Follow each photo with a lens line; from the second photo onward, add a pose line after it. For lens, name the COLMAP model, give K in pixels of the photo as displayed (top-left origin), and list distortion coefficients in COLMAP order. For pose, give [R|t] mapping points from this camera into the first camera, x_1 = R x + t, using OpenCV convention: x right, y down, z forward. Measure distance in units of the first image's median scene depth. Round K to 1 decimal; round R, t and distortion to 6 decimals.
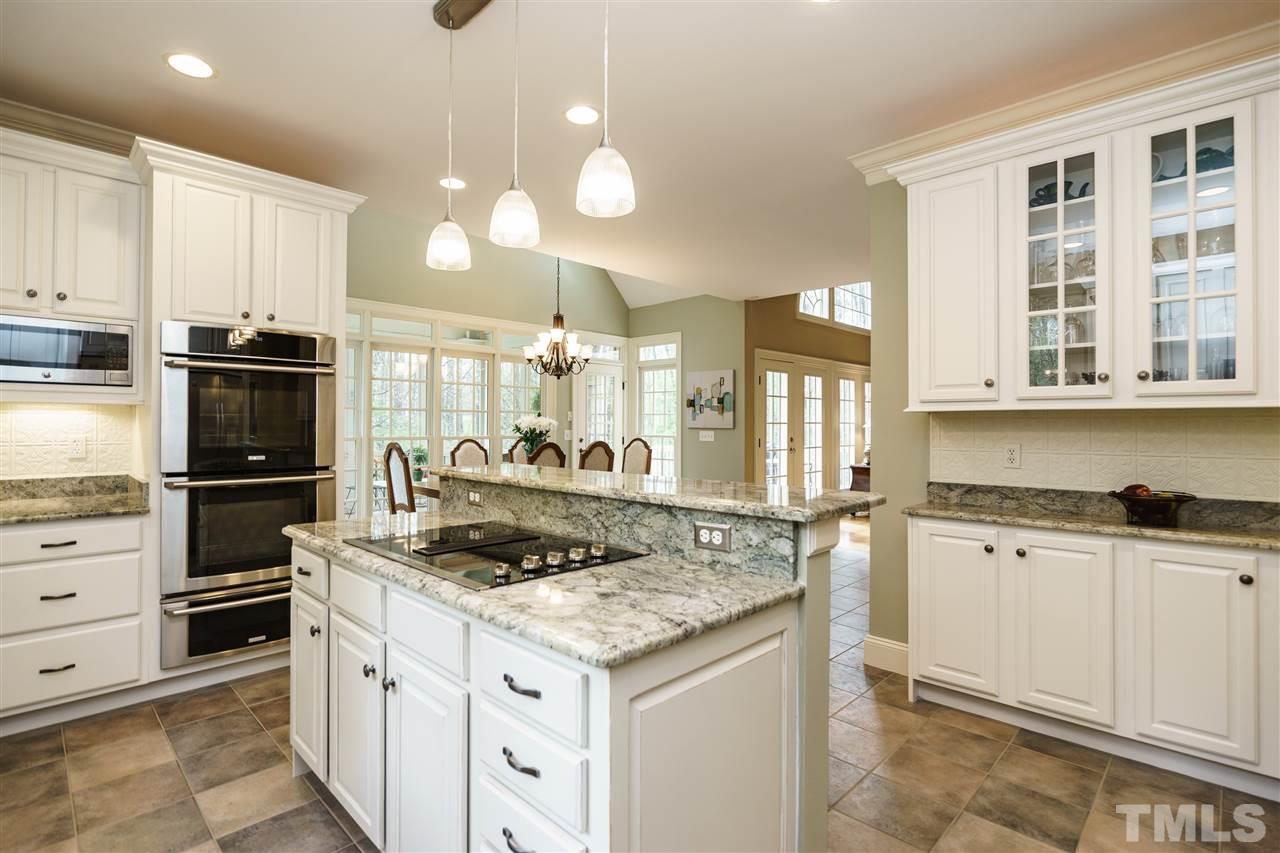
lens RADIAL K [[612.1, 0, 642.8], [0, 612.1, 423.2], [0, 0, 1]] dist [-0.000030, 0.000036]
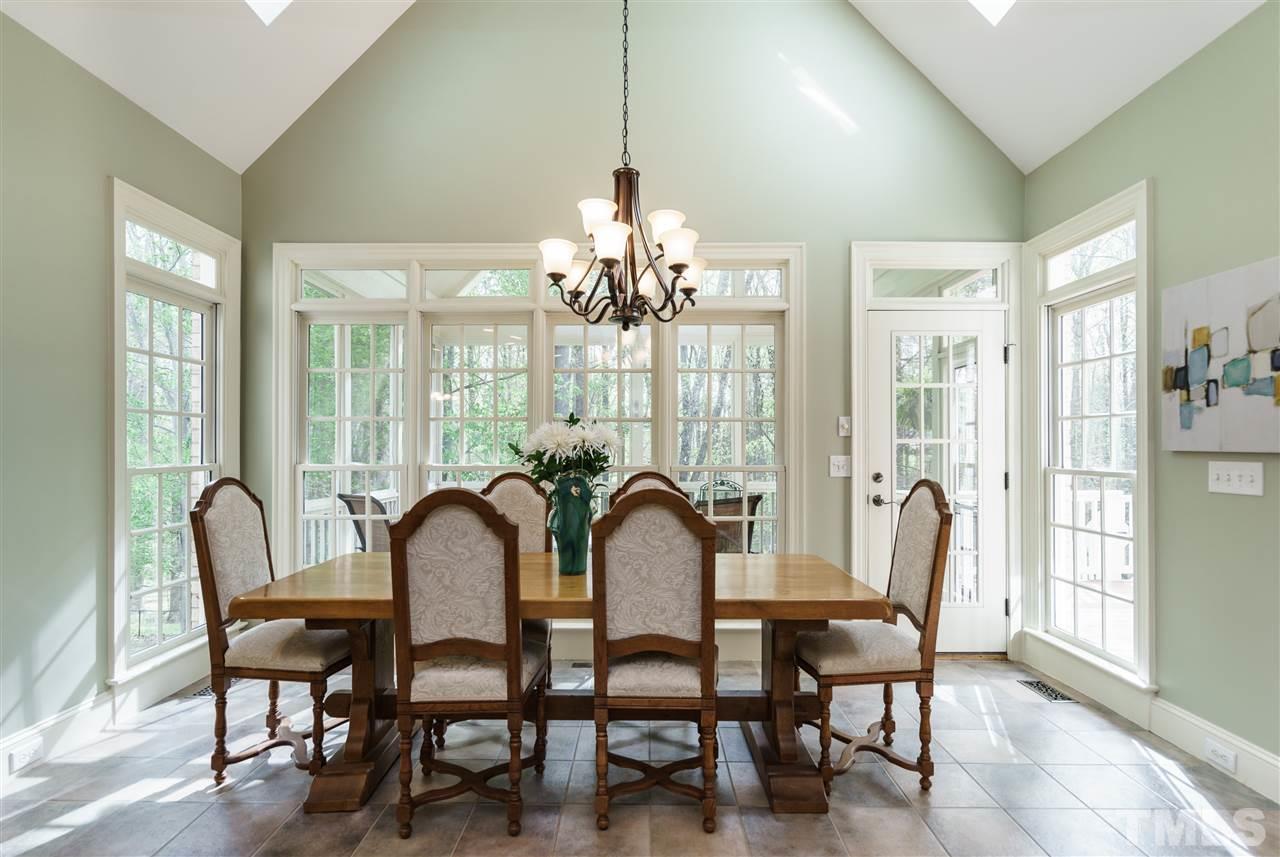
lens RADIAL K [[661.2, 0, 639.8], [0, 661.2, 434.0], [0, 0, 1]] dist [0.002275, -0.000273]
pose [[0.677593, -0.018032, -0.735216, 0.146532], [0.001367, 0.999729, -0.023260, 0.005922], [0.735436, 0.014756, 0.677434, 0.544428]]
